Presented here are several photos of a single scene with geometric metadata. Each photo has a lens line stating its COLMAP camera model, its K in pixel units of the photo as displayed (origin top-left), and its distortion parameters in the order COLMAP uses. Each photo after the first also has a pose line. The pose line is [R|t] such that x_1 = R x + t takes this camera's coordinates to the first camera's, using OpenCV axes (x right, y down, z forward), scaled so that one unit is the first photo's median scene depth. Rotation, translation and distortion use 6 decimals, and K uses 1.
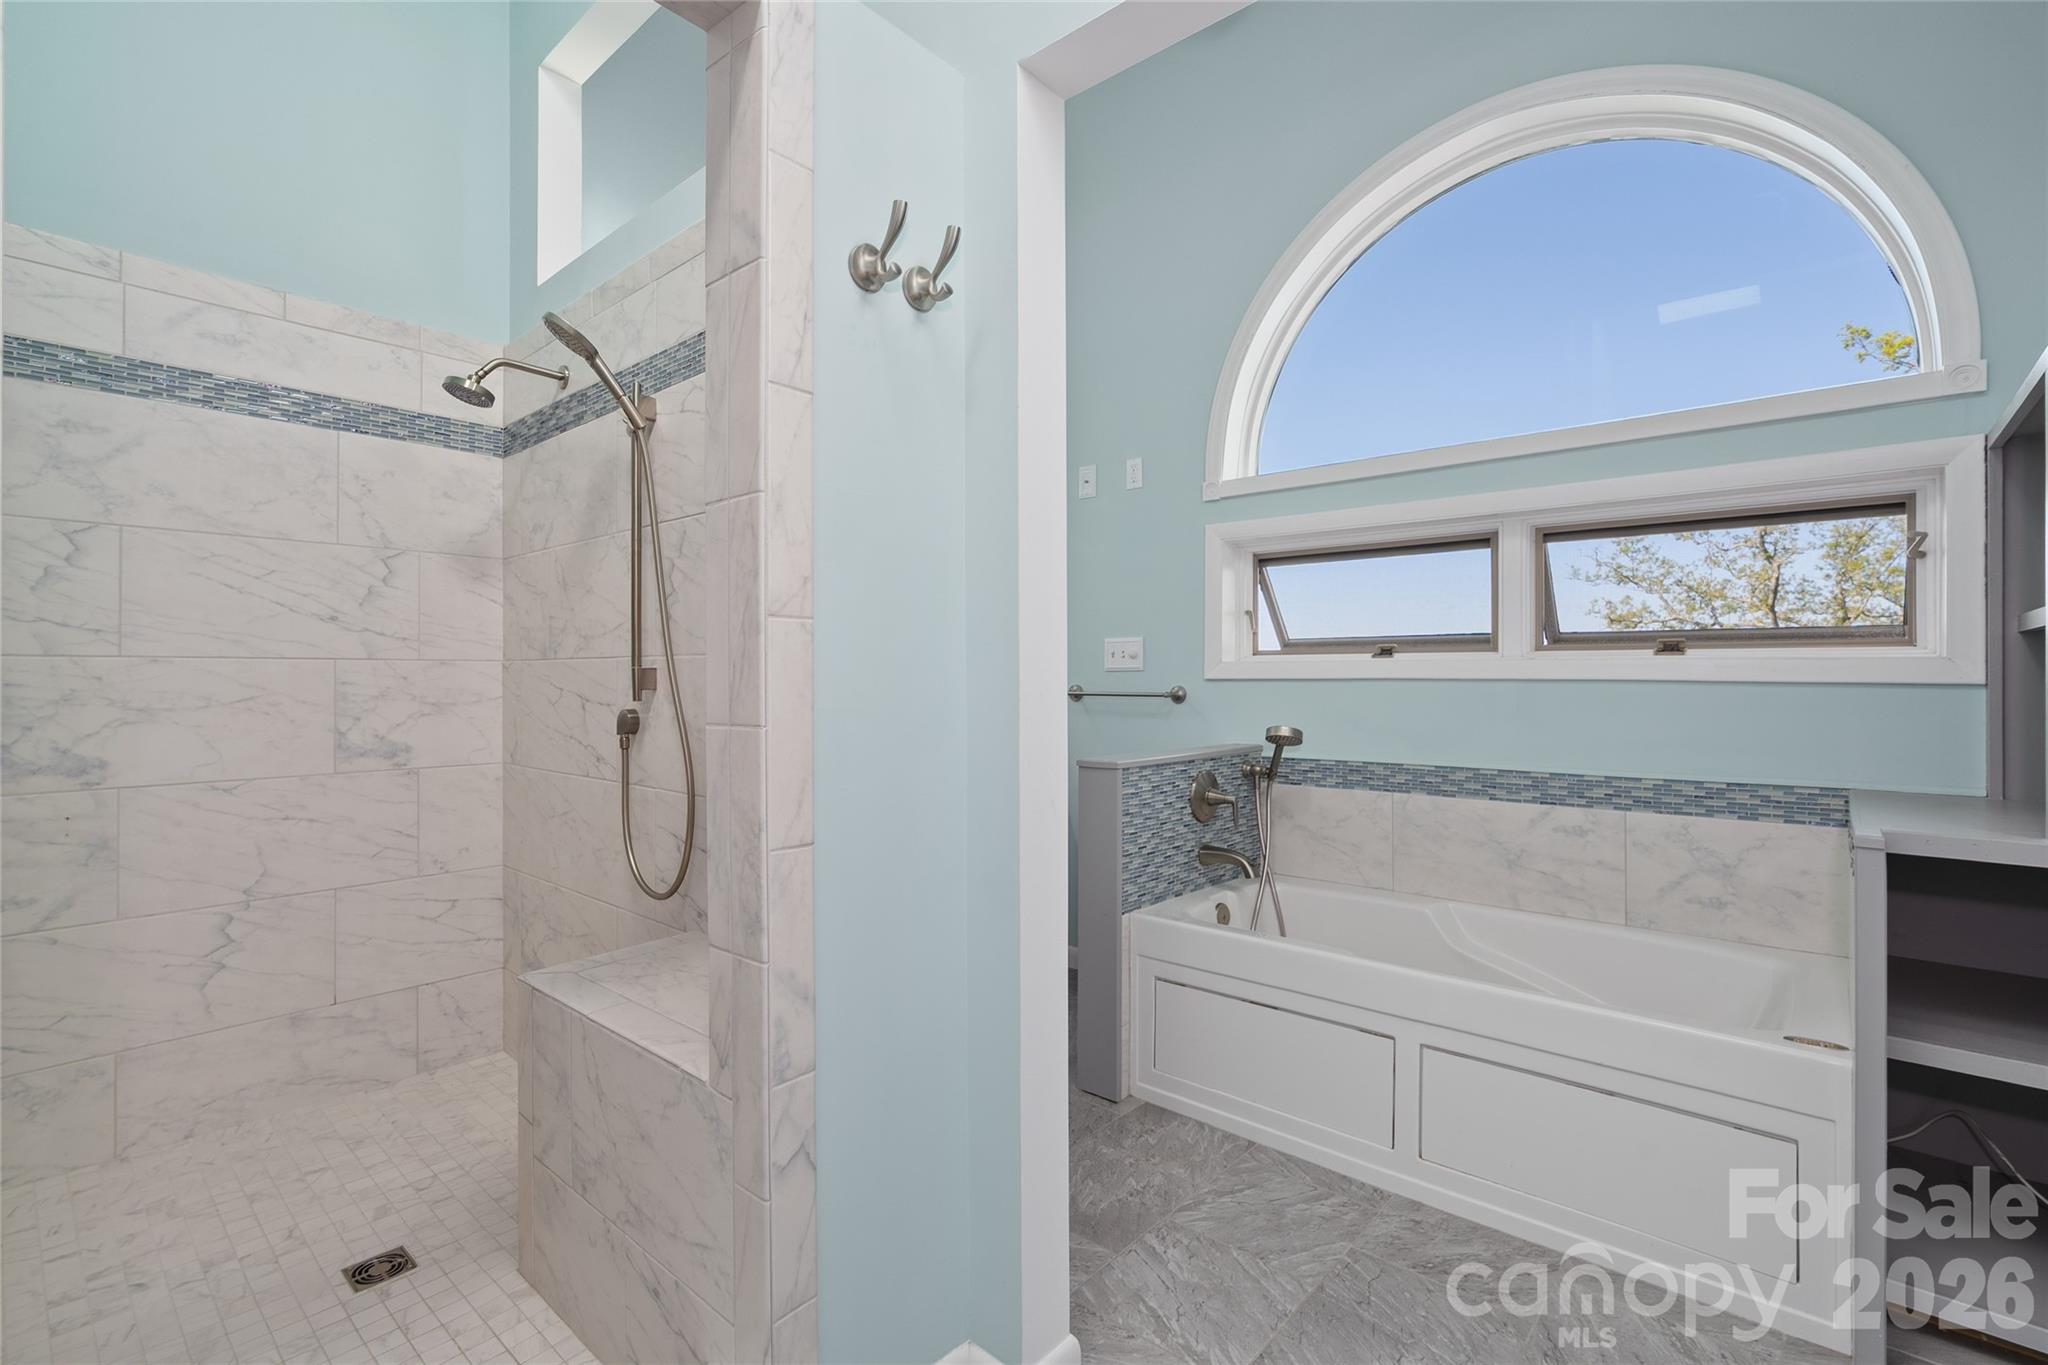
lens RADIAL K [[917.7, 0, 1023.9], [0, 917.7, 673.3], [0, 0, 1]] dist [0.002297, 0.000624]
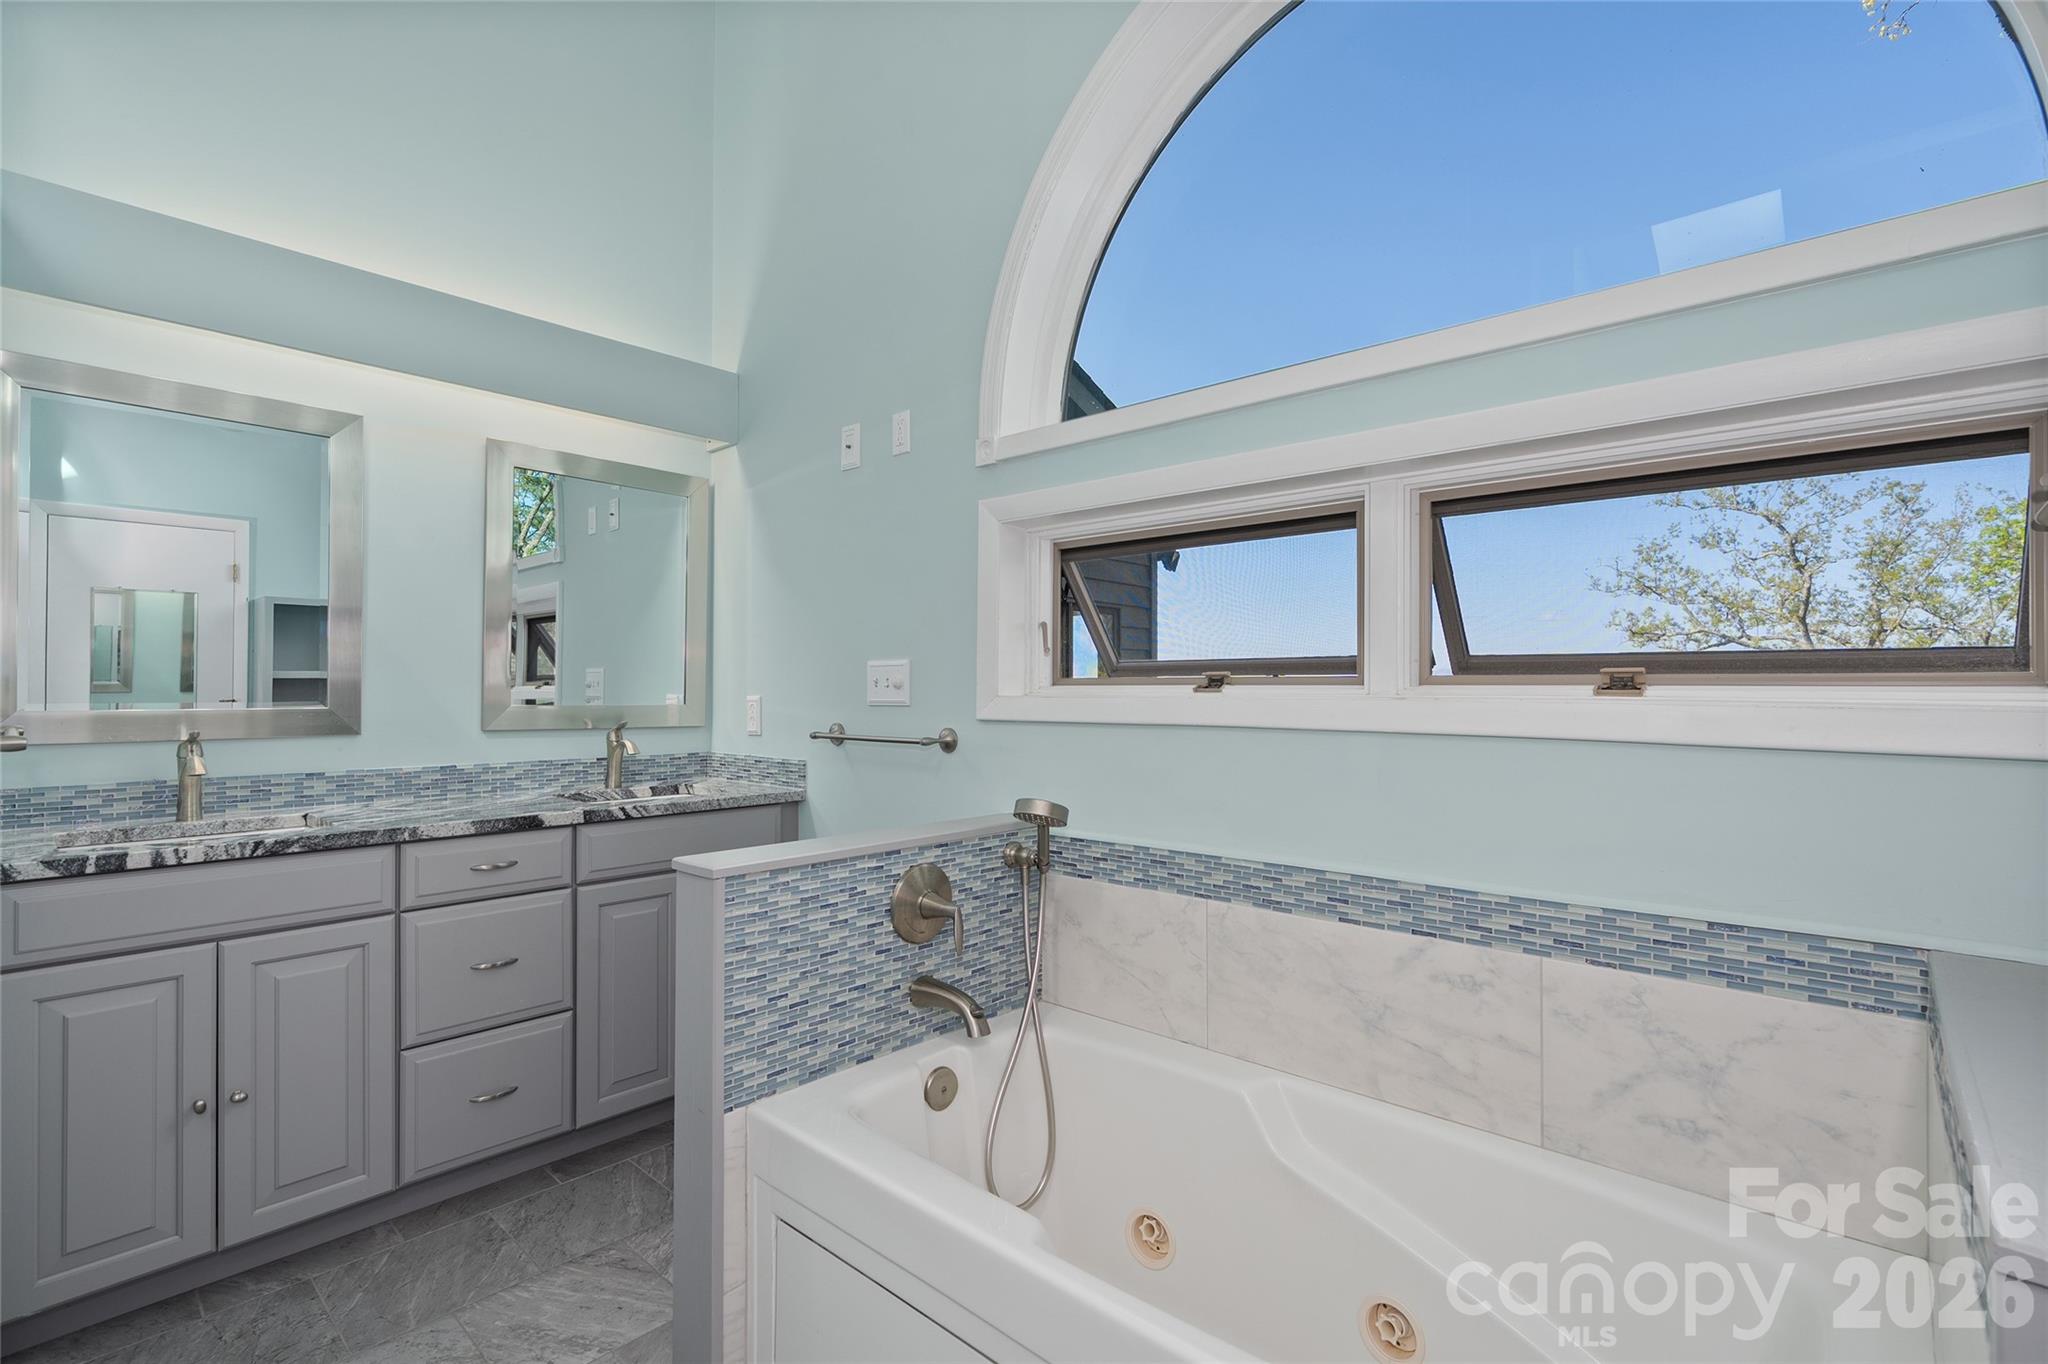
lens RADIAL K [[928.0, 0, 1015.1], [0, 928.0, 686.9], [0, 0, 1]] dist [-0.003160, 0.000453]
pose [[0.999757, 0.000845, -0.022043, 0.279470], [-0.000831, 0.999999, 0.000641, -0.022267], [0.022044, -0.000622, 0.999757, 0.334231]]
